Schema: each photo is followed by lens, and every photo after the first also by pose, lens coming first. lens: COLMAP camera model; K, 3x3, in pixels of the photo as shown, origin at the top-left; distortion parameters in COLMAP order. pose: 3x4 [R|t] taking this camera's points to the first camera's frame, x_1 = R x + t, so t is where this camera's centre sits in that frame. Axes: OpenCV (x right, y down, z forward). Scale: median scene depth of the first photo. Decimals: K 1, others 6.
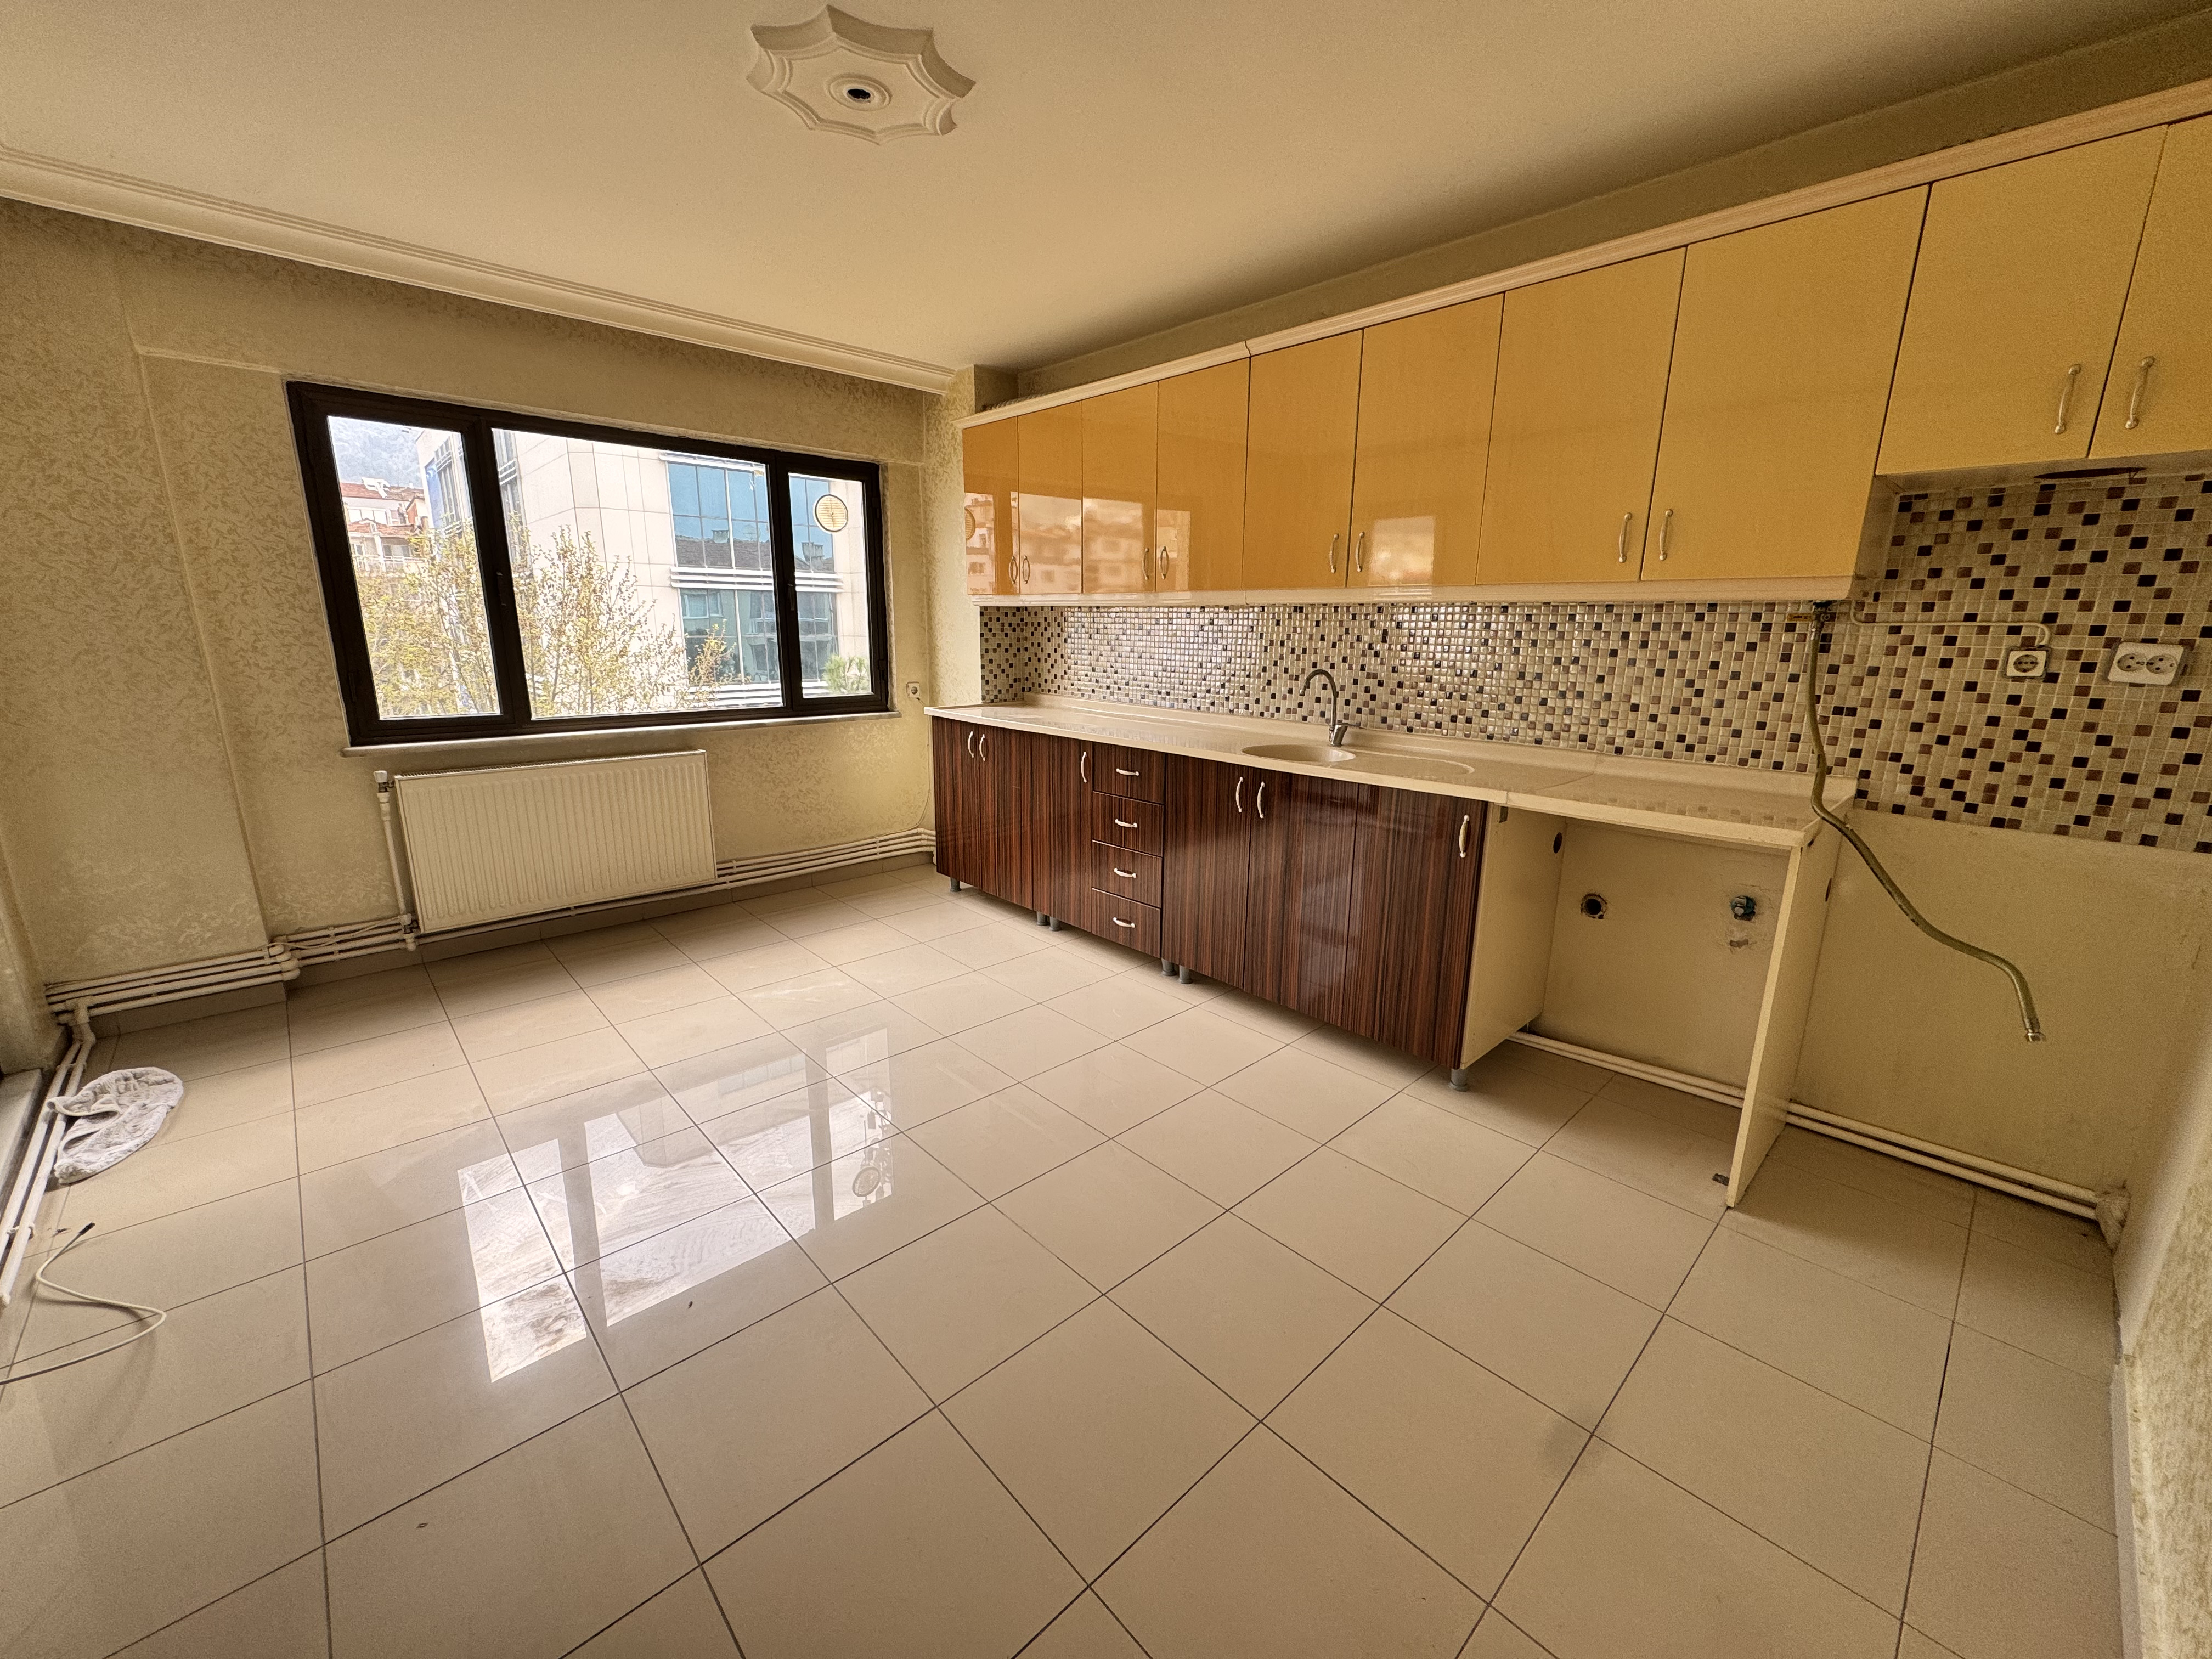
lens RADIAL K [[880.7, 0, 1106.8], [0, 880.7, 821.2], [0, 0, 1]] dist [-0.003506, -0.000159]
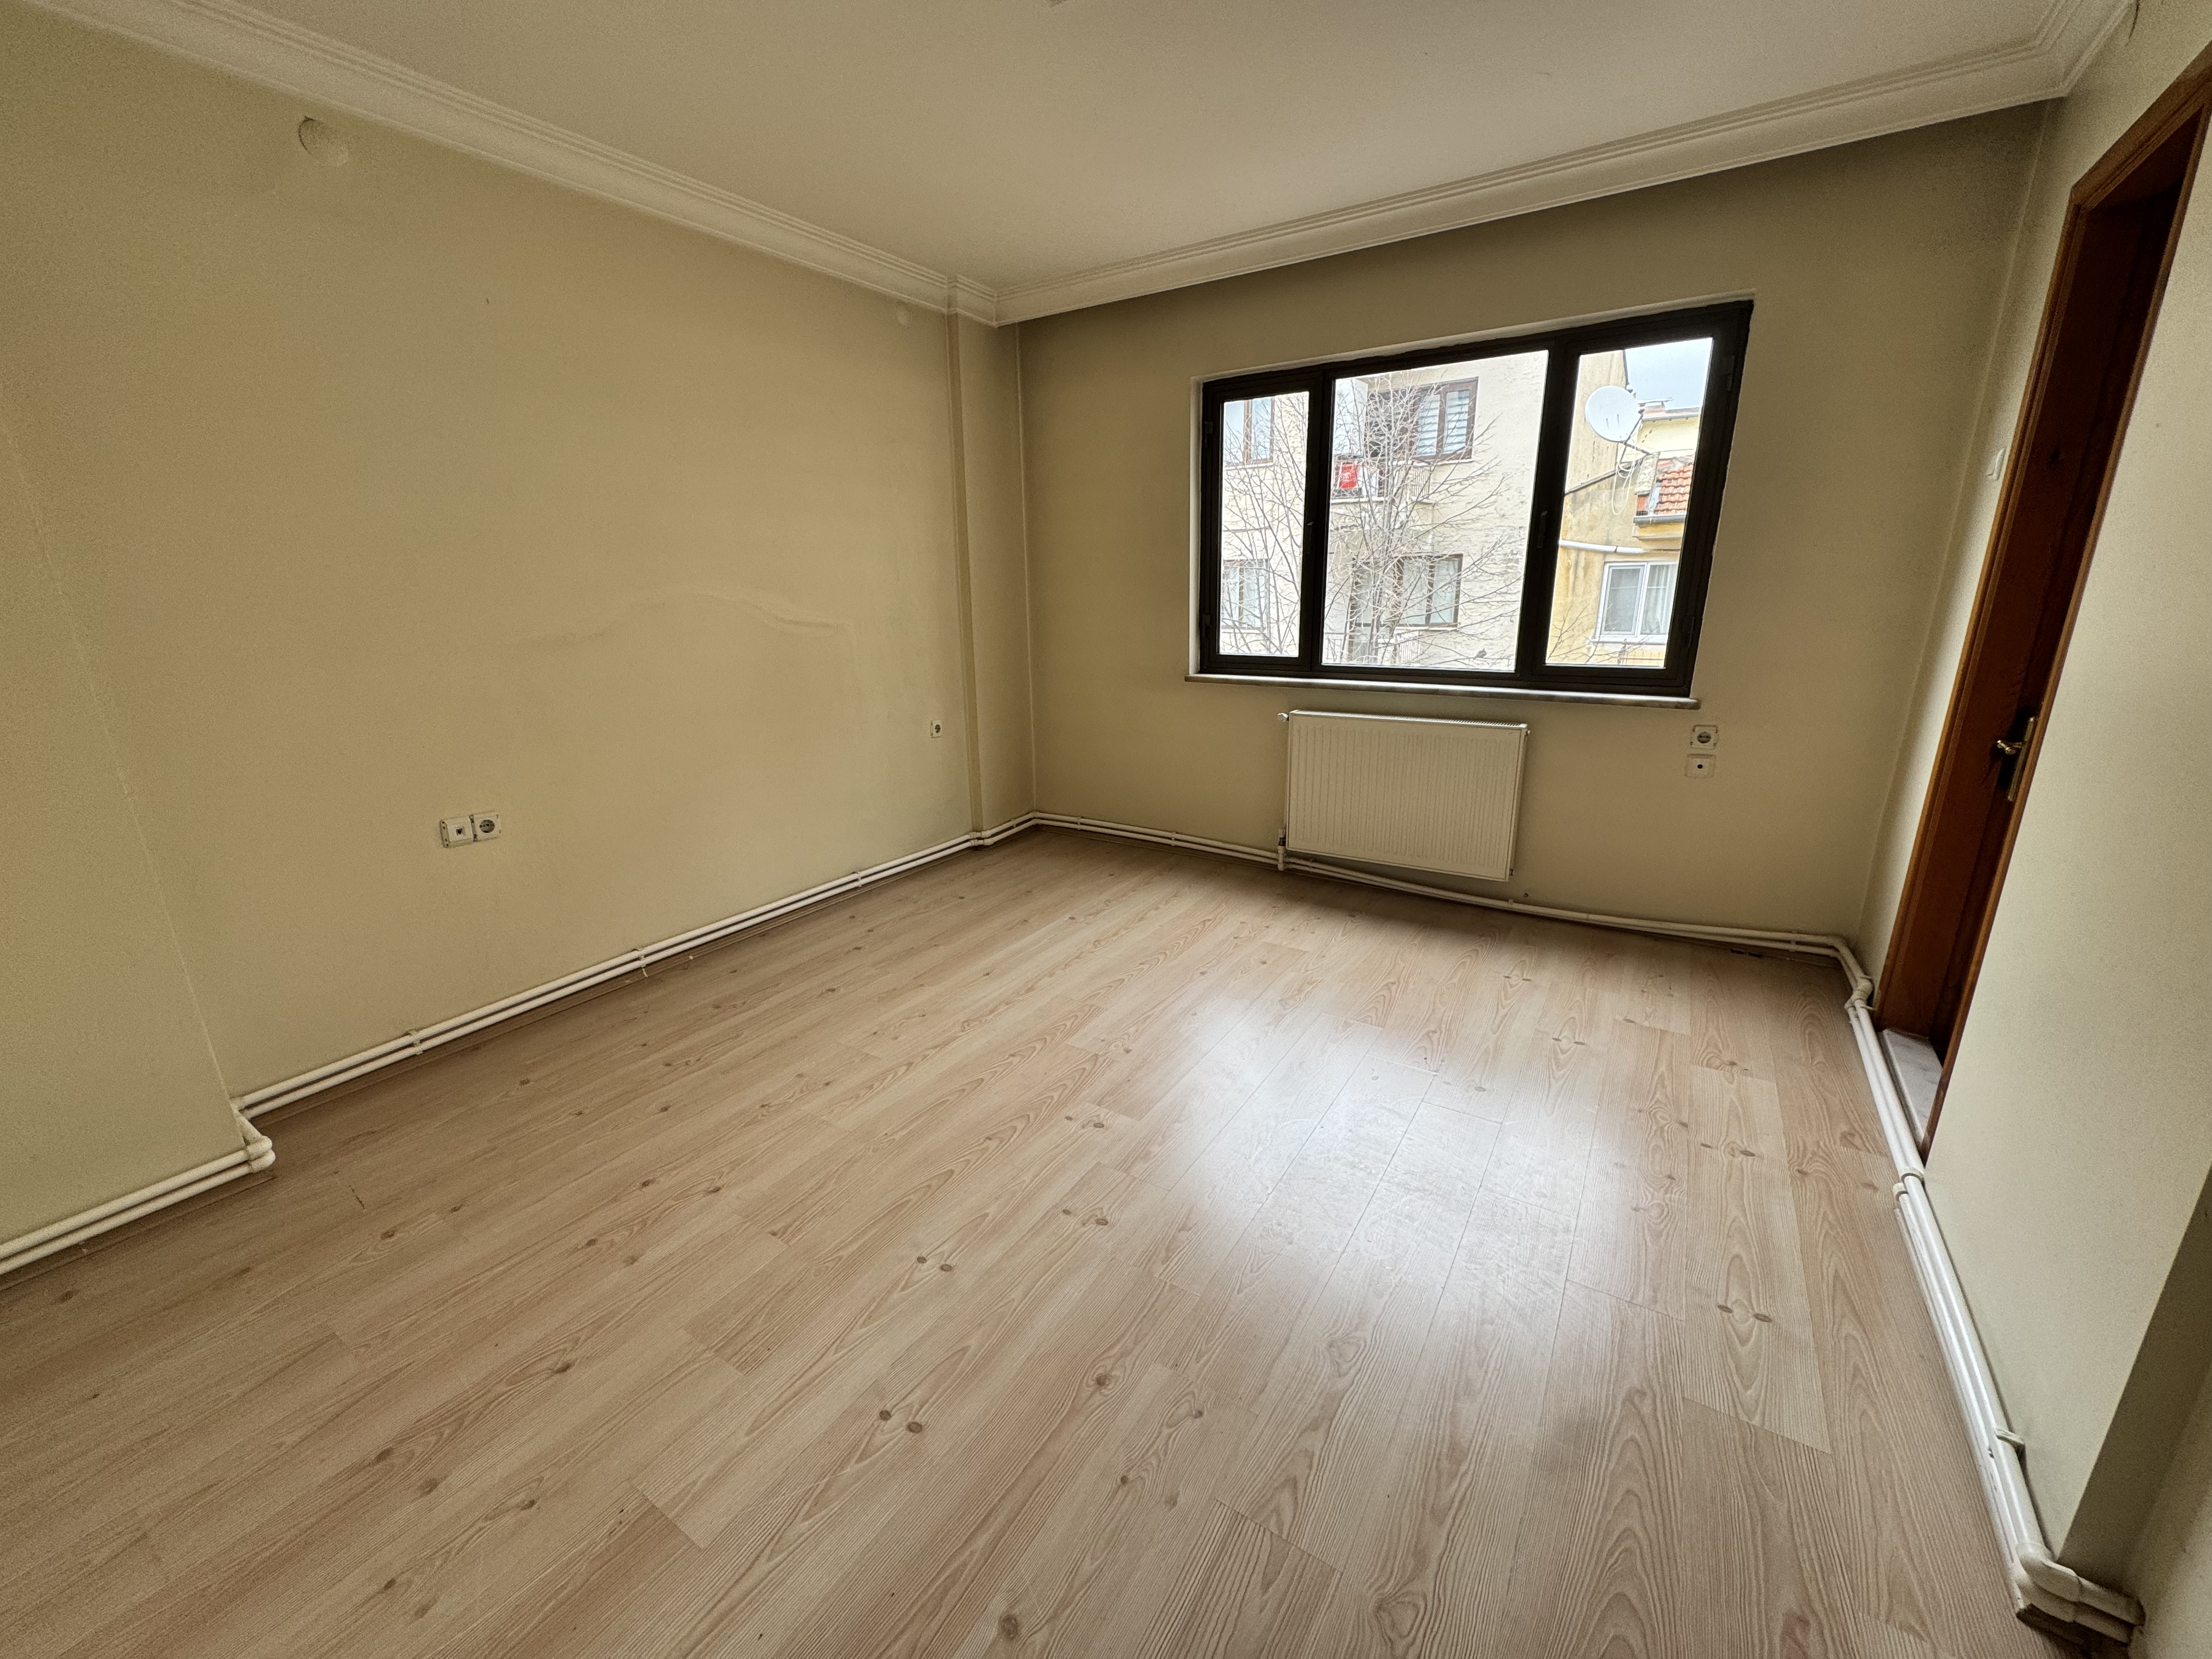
lens RADIAL K [[880.7, 0, 1113.1], [0, 880.7, 831.4], [0, 0, 1]] dist [-0.003506, -0.000159]
pose [[0.254167, 0.251071, -0.934003, 0.233743], [-0.192685, 0.959503, 0.205491, -0.068427], [0.947772, 0.127739, 0.292252, 0.358102]]
